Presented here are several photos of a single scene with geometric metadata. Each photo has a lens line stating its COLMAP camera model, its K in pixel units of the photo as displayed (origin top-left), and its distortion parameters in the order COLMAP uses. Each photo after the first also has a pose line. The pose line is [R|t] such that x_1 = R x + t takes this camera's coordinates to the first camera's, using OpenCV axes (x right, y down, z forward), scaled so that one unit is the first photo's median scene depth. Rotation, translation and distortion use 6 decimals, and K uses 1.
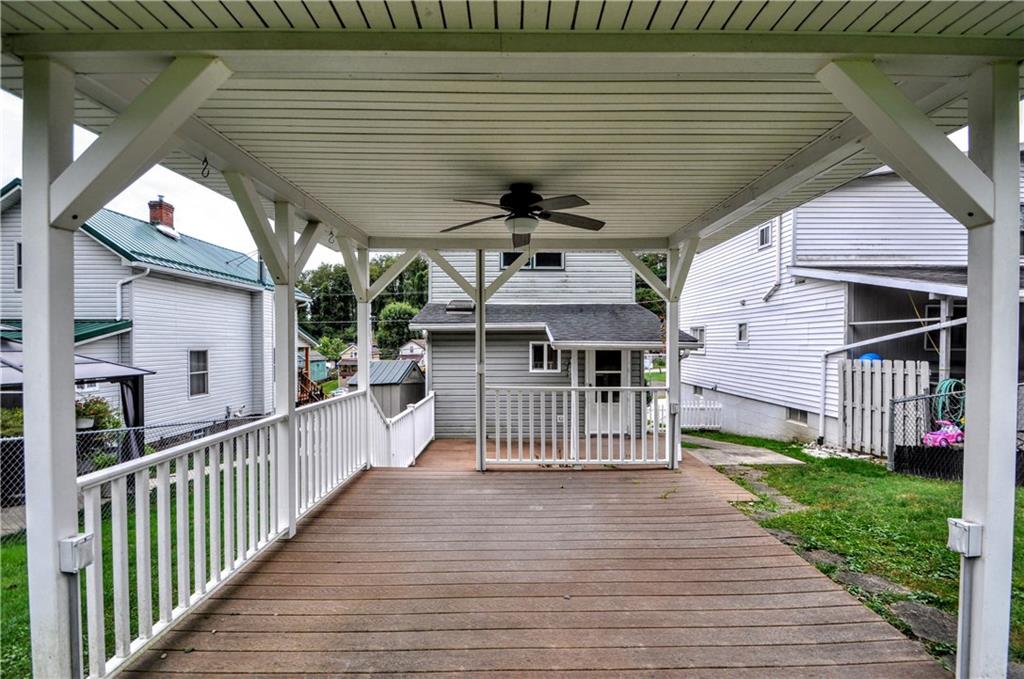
lens RADIAL K [[453.7, 0, 506.6], [0, 453.7, 346.1], [0, 0, 1]] dist [0.018070, -0.018509]
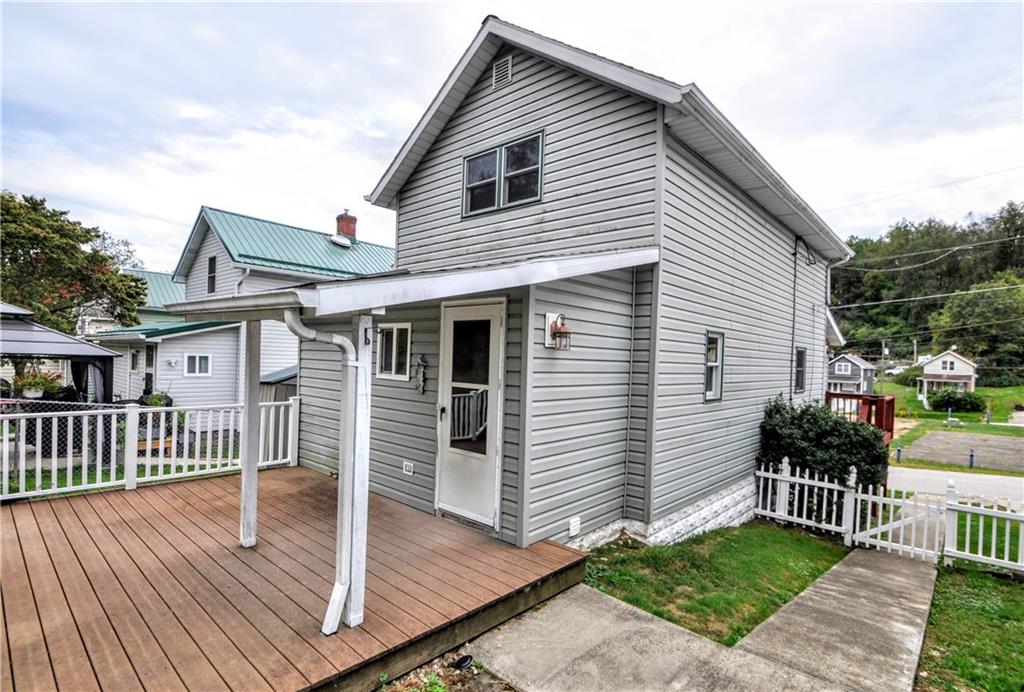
lens RADIAL K [[493.9, 0, 529.1], [0, 493.9, 367.8], [0, 0, 1]] dist [0.036341, -0.000020]
pose [[0.755063, 0.037942, -0.654554, 0.511897], [-0.040261, 0.999123, 0.011471, 0.024957], [0.654415, 0.017692, 0.755929, 0.547589]]
